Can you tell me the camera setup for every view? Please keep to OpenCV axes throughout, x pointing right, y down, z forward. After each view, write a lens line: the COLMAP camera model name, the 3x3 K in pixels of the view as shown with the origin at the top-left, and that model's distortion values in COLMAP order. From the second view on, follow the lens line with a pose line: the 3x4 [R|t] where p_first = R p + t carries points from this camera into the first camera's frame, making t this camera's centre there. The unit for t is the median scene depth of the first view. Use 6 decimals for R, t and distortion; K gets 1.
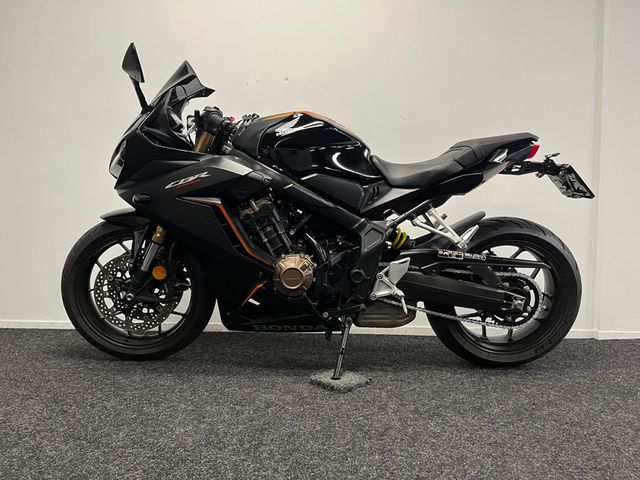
lens RADIAL K [[498.0, 0, 319.5], [0, 498.0, 247.2], [0, 0, 1]] dist [0.048204, -0.039396]
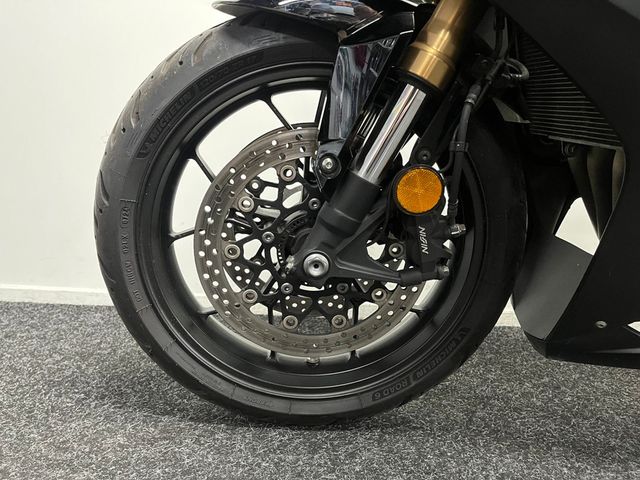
lens RADIAL K [[498.0, 0, 310.7], [0, 498.0, 252.5], [0, 0, 1]] dist [0.048204, -0.039396]
pose [[0.999486, 0.032024, -0.001732, -0.386458], [-0.031549, 0.991479, 0.126390, 0.052882], [0.005764, -0.126270, 0.991979, 0.697605]]
